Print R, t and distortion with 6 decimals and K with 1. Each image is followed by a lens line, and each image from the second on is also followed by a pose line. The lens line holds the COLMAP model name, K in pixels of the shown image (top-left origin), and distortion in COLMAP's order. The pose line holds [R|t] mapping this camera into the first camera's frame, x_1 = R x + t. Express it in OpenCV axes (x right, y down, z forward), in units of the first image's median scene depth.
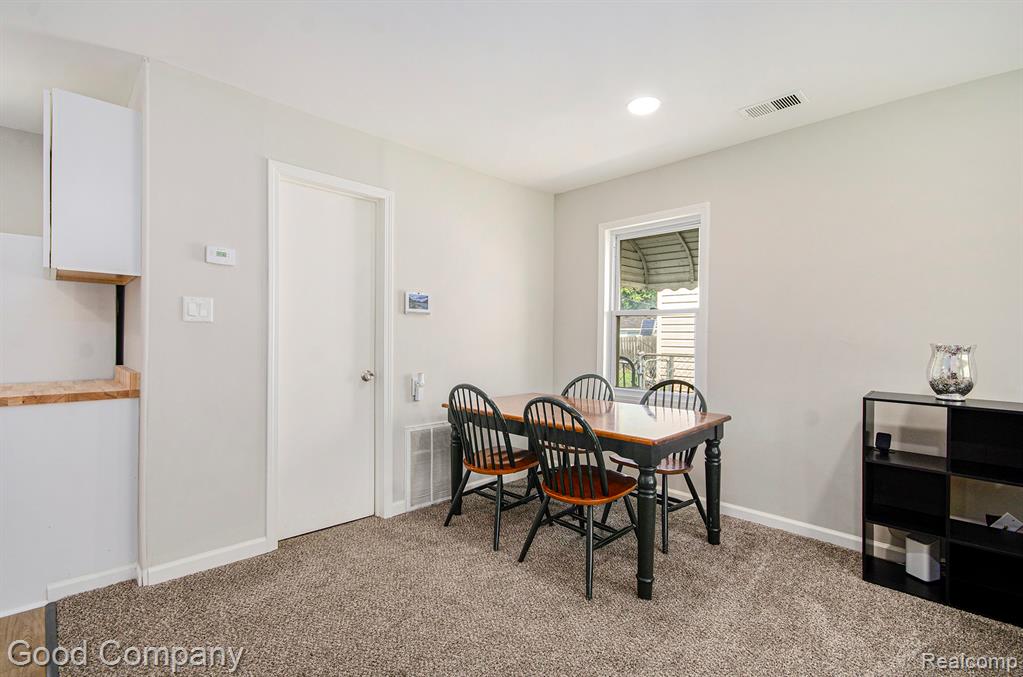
lens RADIAL K [[467.8, 0, 511.5], [0, 467.8, 338.5], [0, 0, 1]] dist [-0.002420, -0.000750]
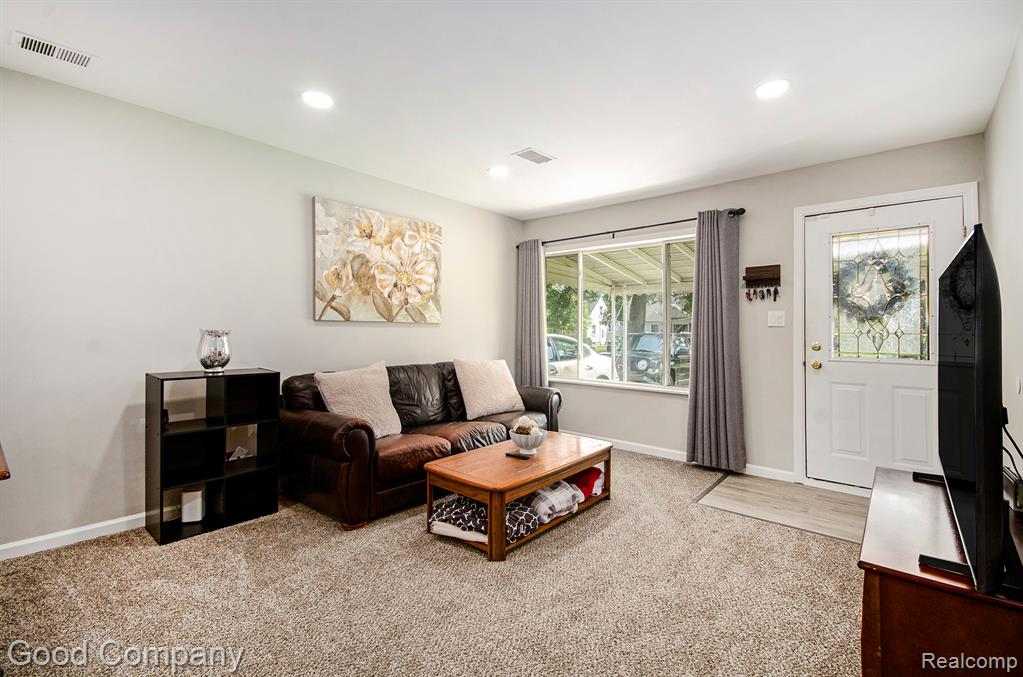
lens RADIAL K [[454.9, 0, 513.0], [0, 454.9, 327.4], [0, 0, 1]] dist [-0.000582, -0.000015]
pose [[-0.092862, -0.000149, 0.995679, -0.390808], [-0.004333, 0.999991, -0.000255, 0.003848], [-0.995670, -0.004338, -0.092862, 0.285057]]
